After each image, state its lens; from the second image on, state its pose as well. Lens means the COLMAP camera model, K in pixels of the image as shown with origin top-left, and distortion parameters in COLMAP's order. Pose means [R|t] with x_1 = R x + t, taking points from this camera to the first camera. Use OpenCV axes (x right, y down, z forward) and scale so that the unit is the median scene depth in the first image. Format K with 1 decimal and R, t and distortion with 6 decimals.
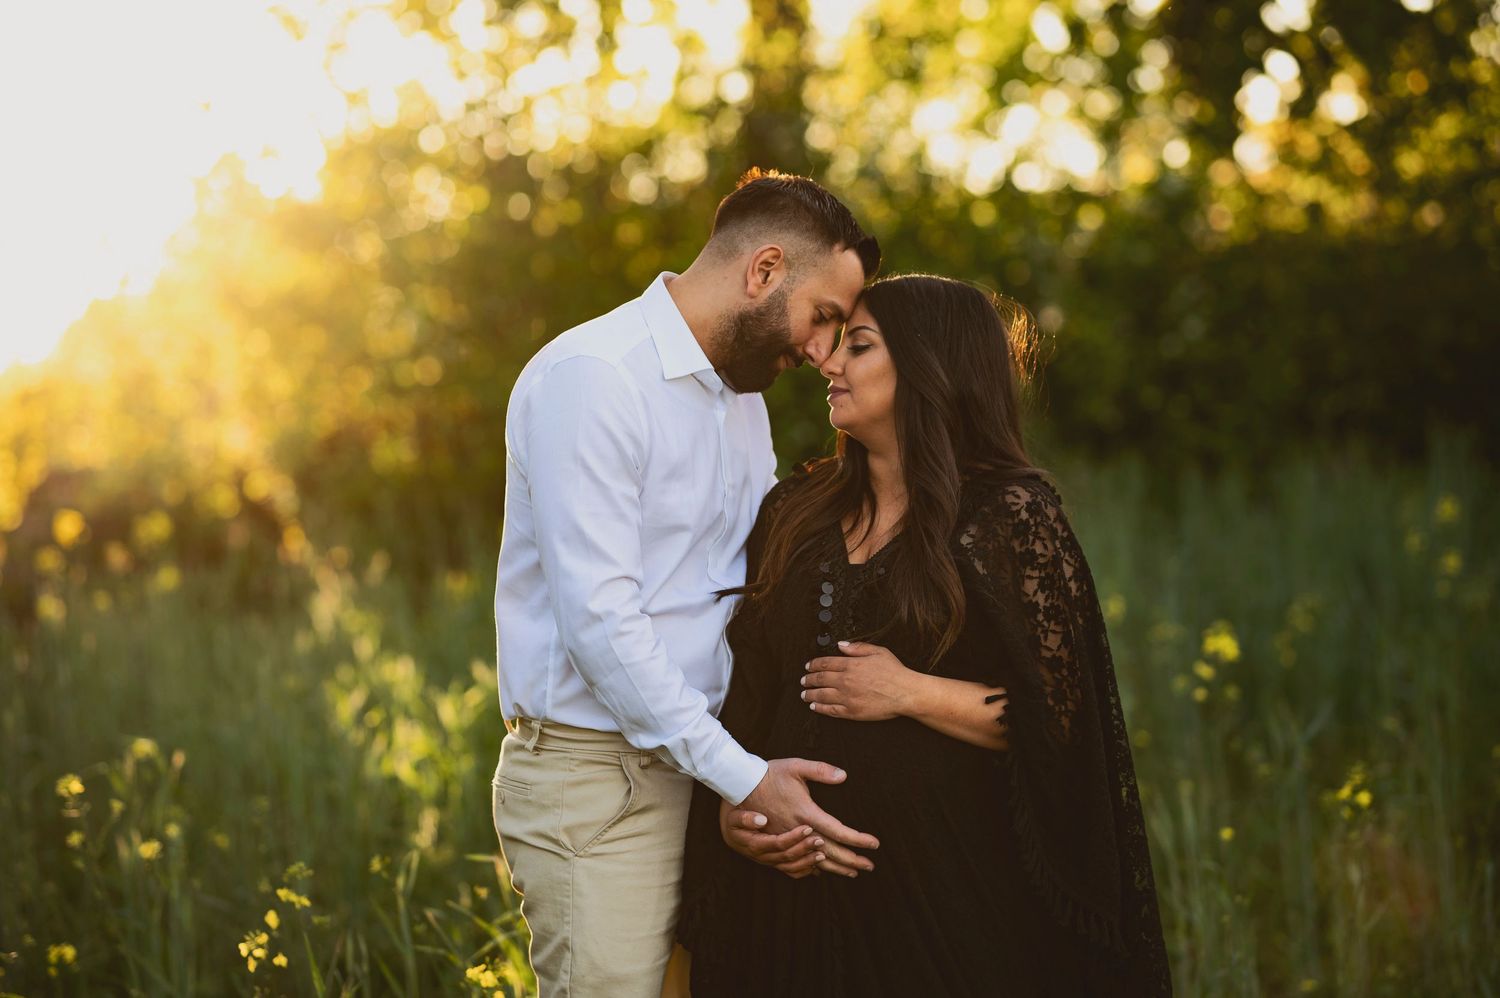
lens RADIAL K [[3658.0, 0, 750.0], [0, 3658.0, 499.0], [0, 0, 1]] dist [0.068650, -8.573060]
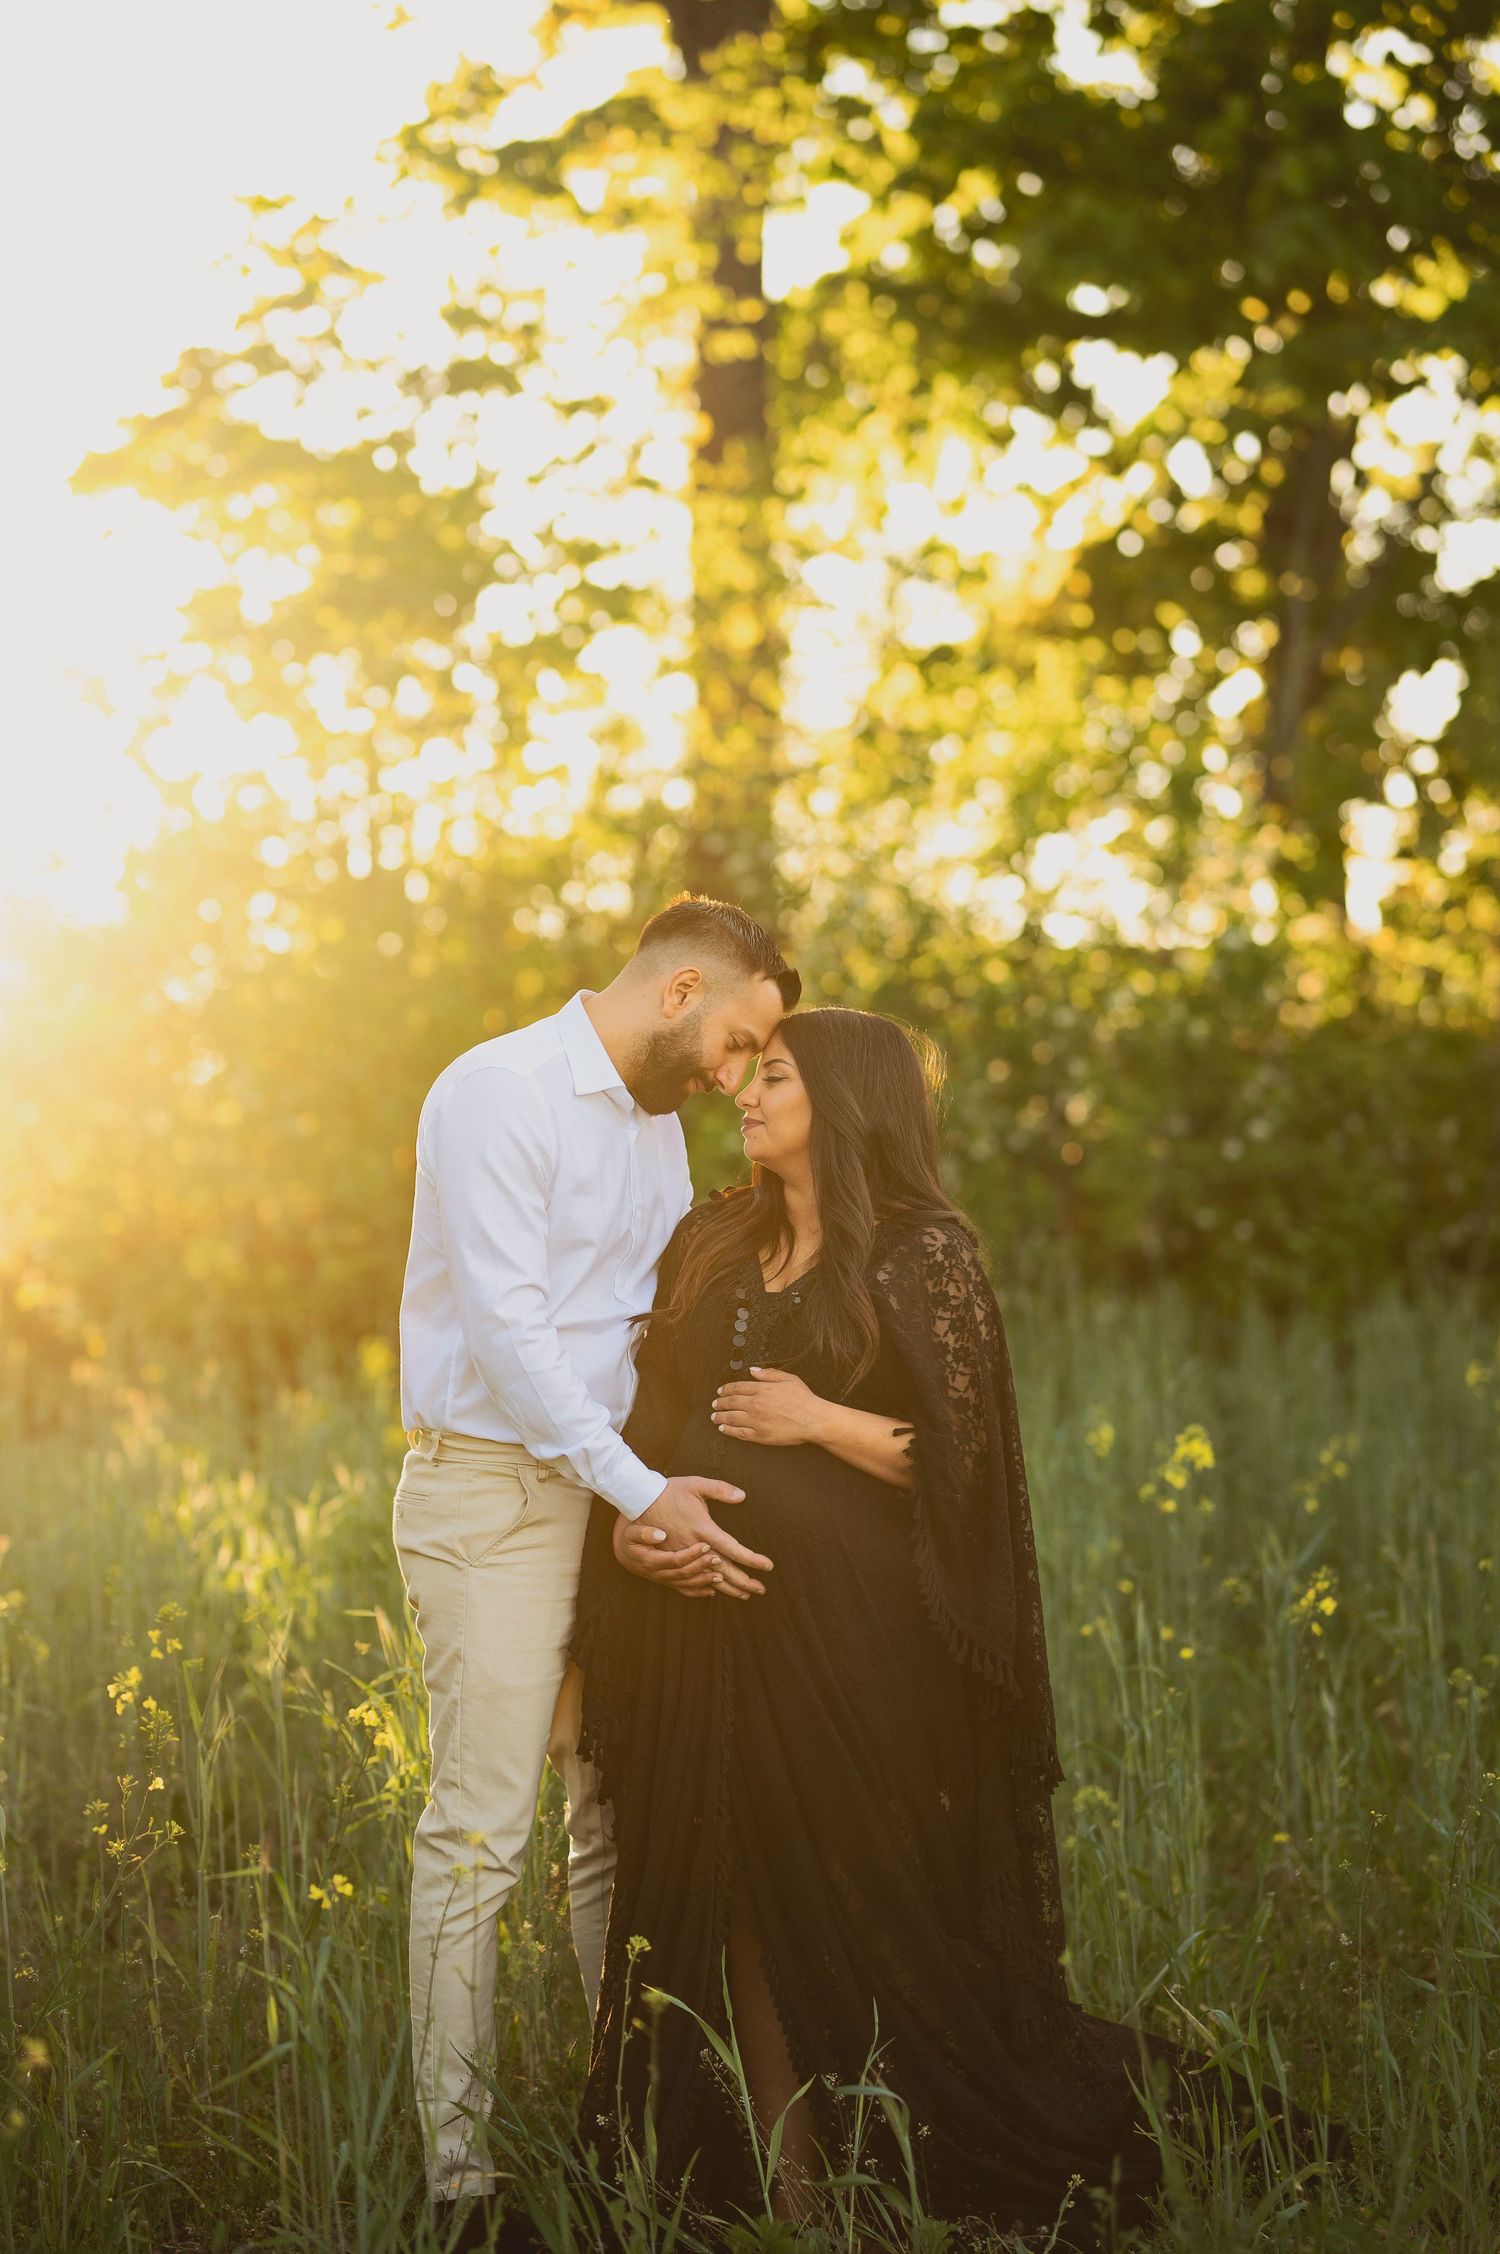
lens RADIAL K [[5496.8, 0, 750.0], [0, 5496.8, 1127.0], [0, 0, 1]] dist [0.068650, -8.573060]
pose [[0.999424, 0.032590, 0.009415, 0.009370], [-0.032071, 0.998191, -0.050858, 0.044092], [-0.011055, 0.050527, 0.998661, -0.444224]]
